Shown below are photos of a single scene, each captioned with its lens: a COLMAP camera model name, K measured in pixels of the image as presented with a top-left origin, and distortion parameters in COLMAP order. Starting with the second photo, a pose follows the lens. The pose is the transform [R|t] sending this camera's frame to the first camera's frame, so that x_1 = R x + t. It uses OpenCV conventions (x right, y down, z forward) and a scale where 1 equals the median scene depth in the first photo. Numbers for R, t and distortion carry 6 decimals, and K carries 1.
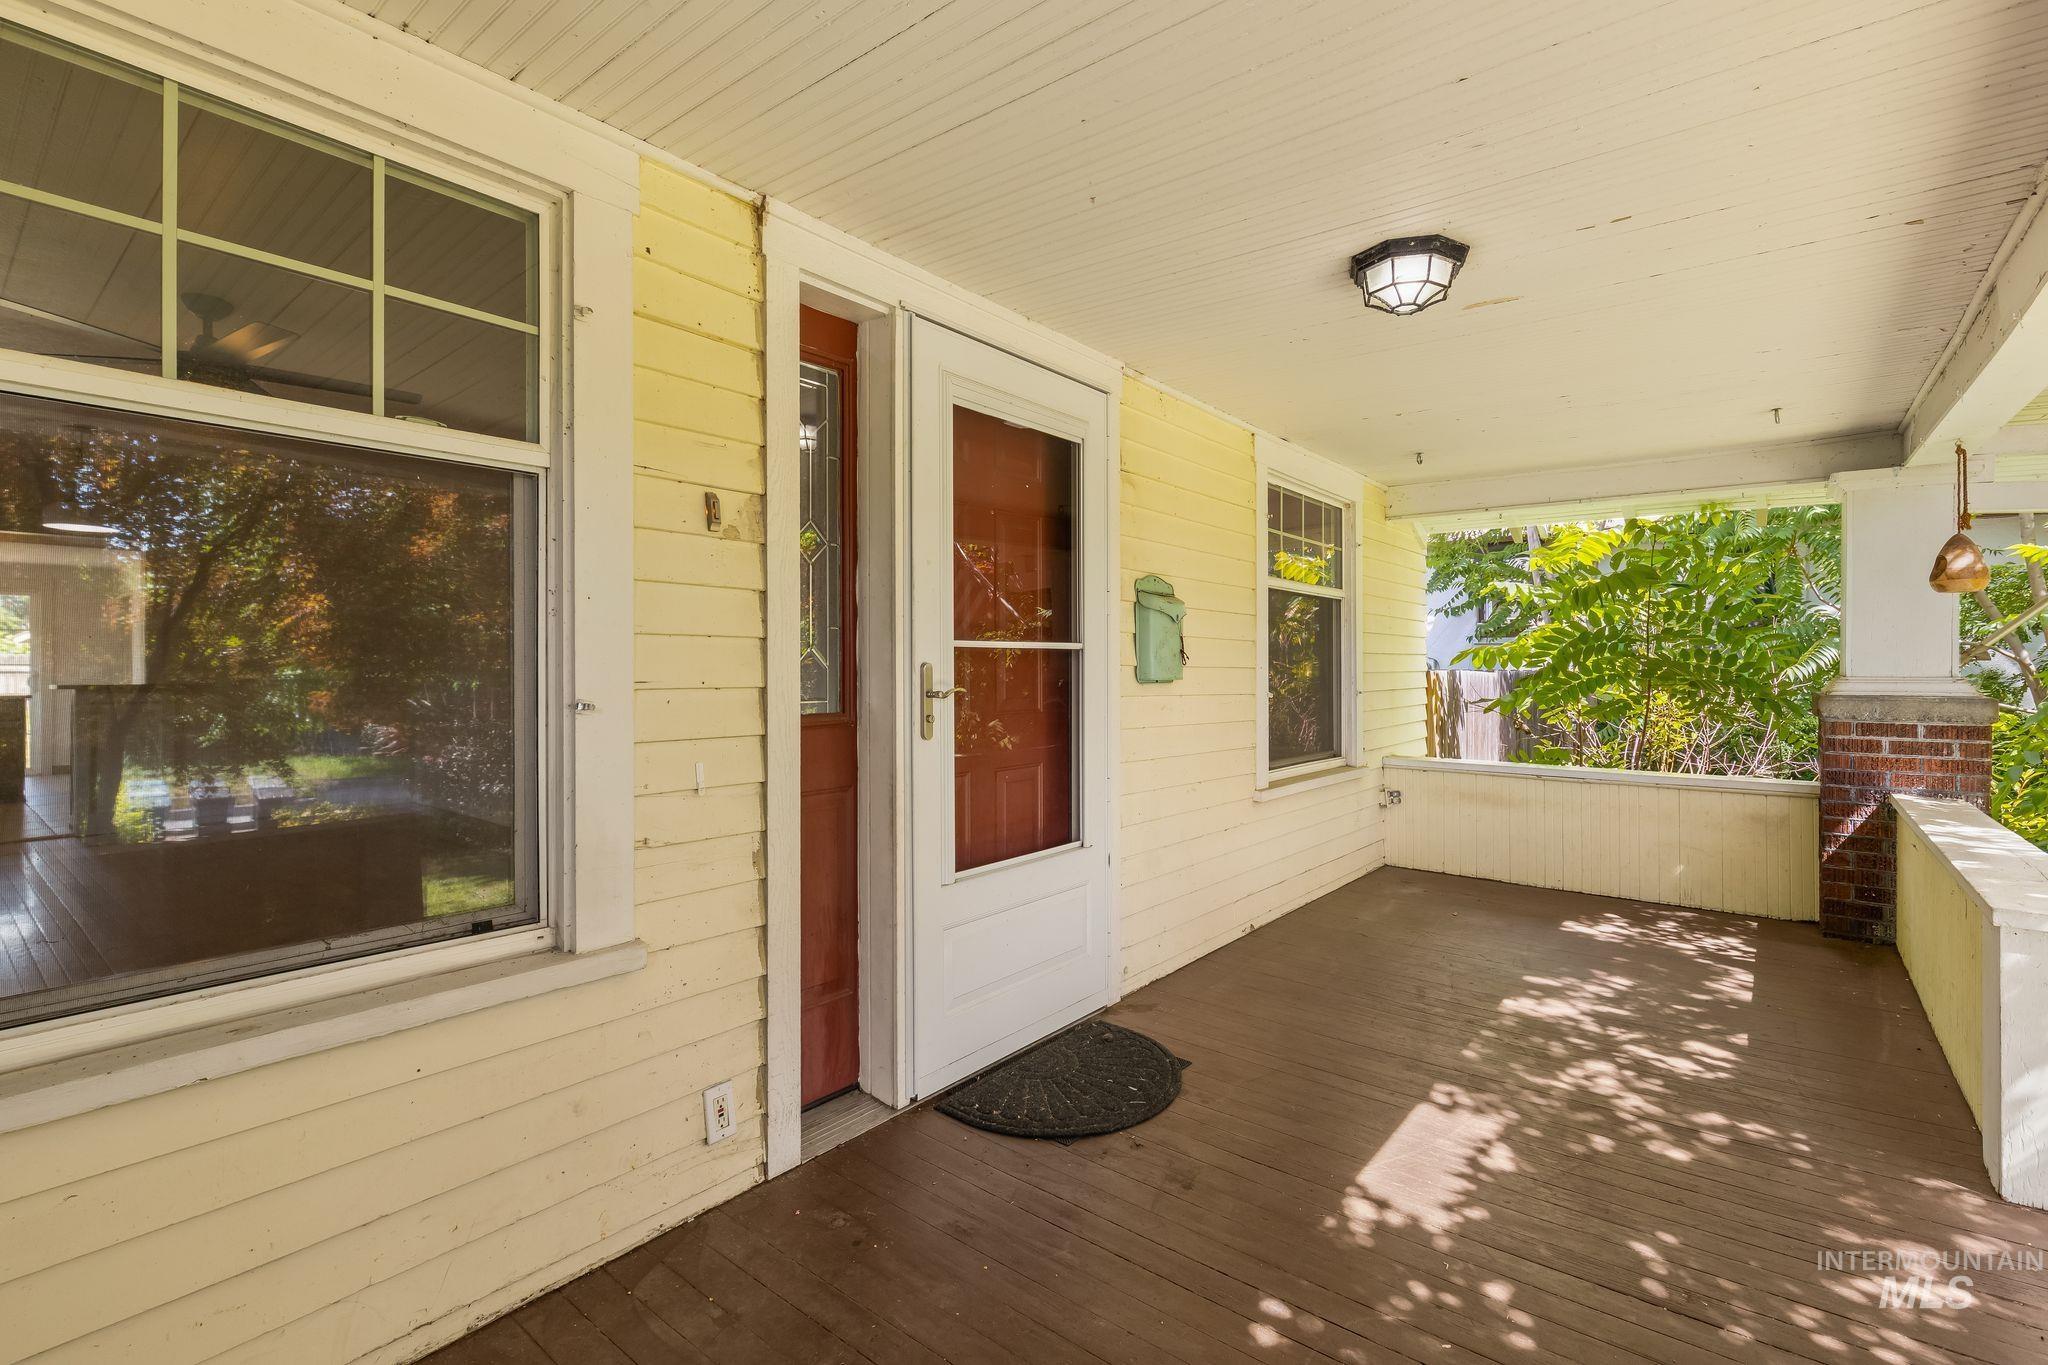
lens RADIAL K [[932.4, 0, 1020.2], [0, 932.4, 661.8], [0, 0, 1]] dist [0.000040, -0.000360]
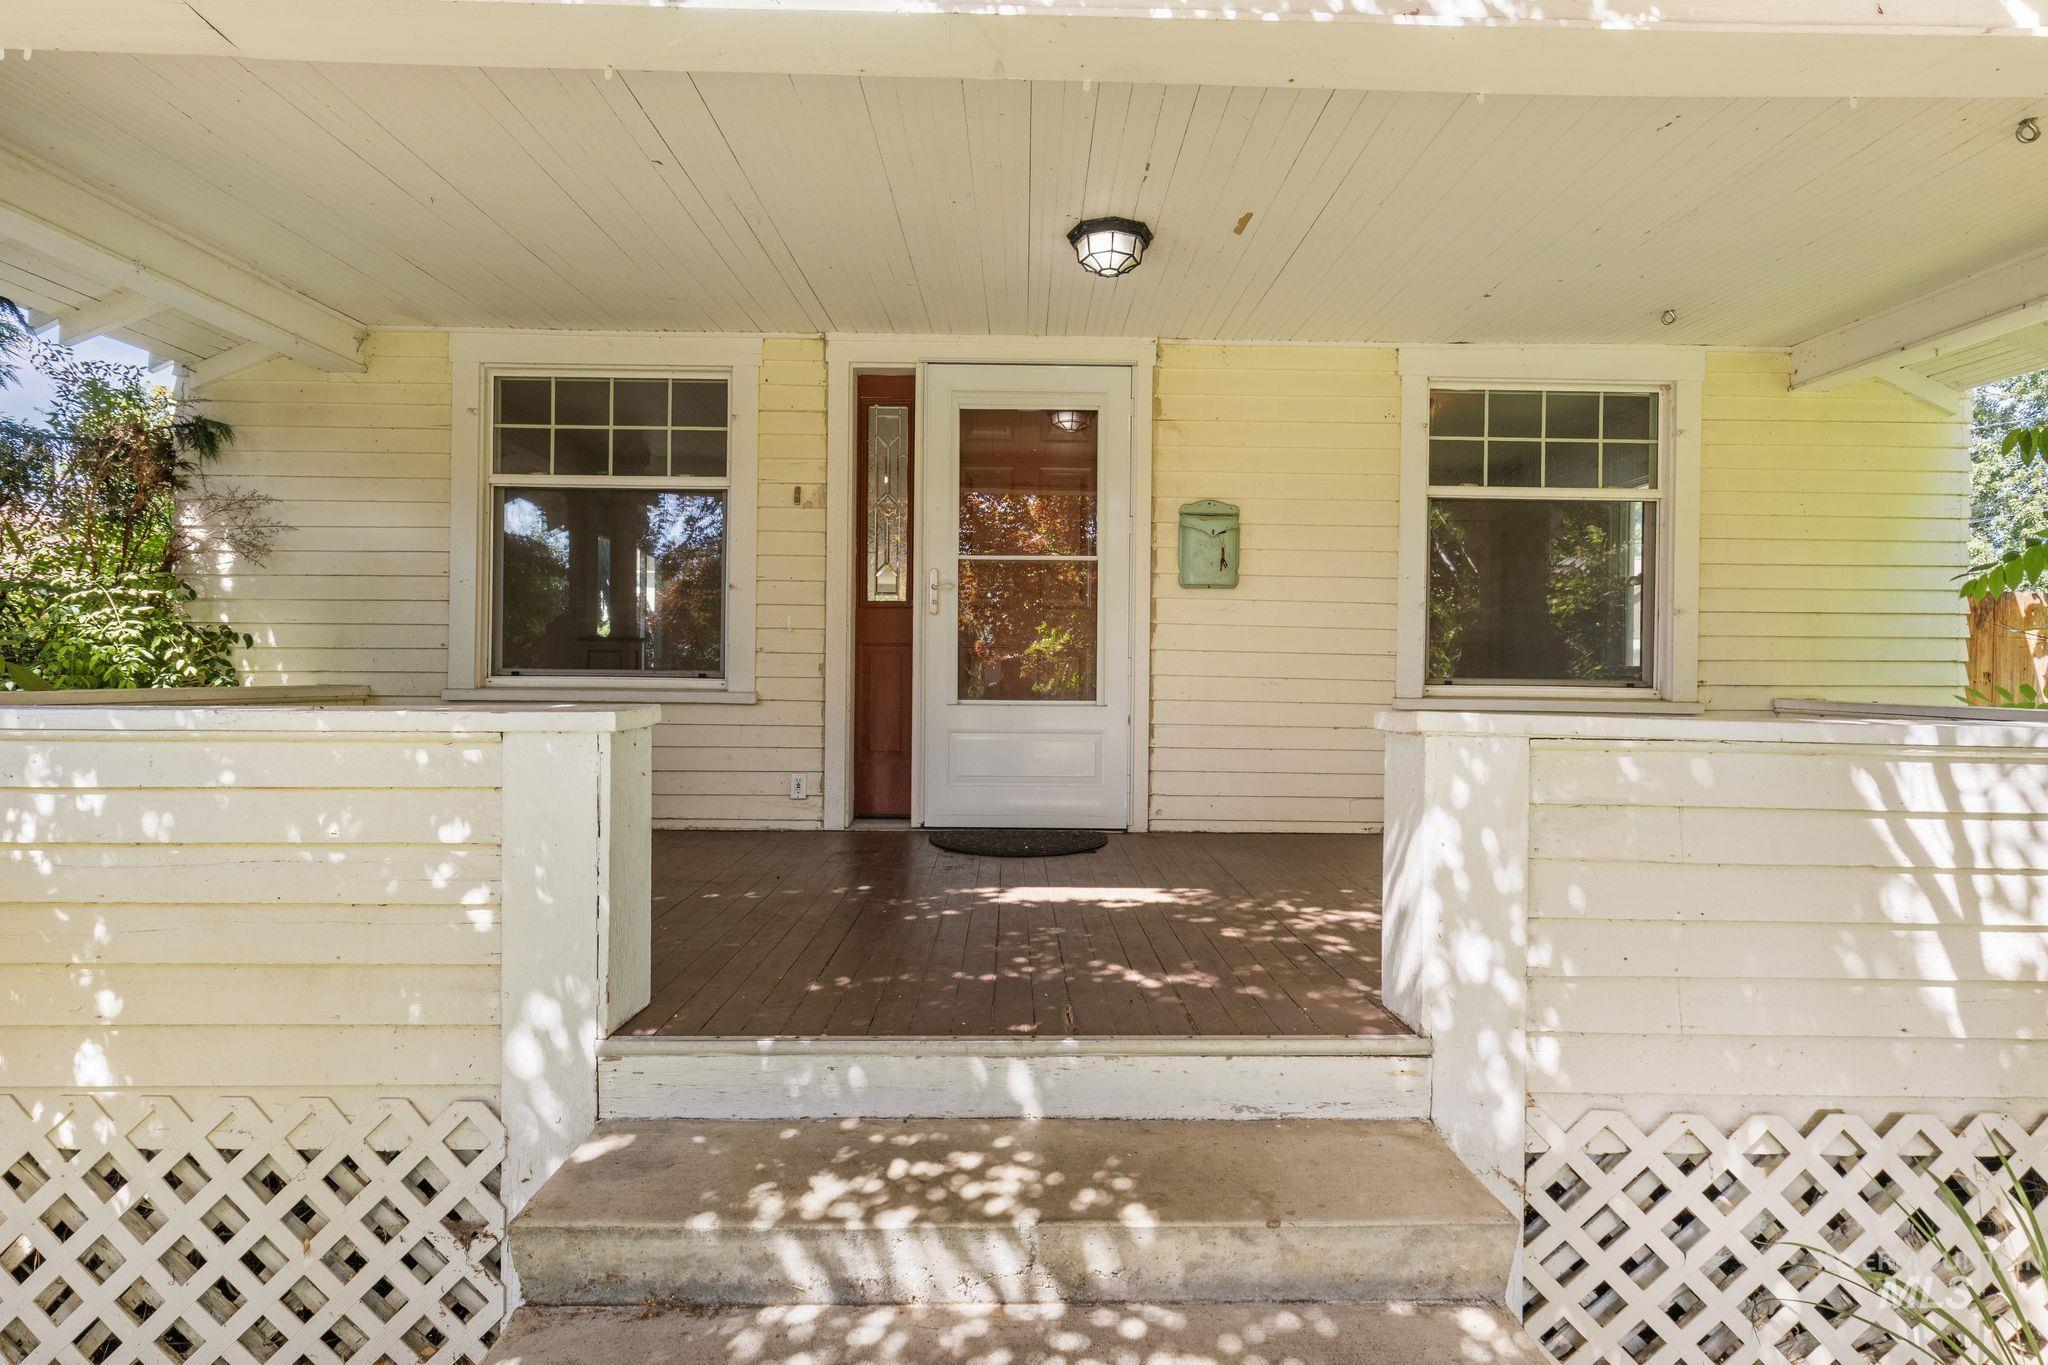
lens RADIAL K [[932.4, 0, 1020.2], [0, 932.4, 661.8], [0, 0, 1]] dist [0.000040, -0.000360]
pose [[0.639738, 0.011691, -0.768504, 1.372369], [-0.005727, 0.999929, 0.010444, 0.159202], [0.768572, -0.002280, 0.639759, 0.046994]]
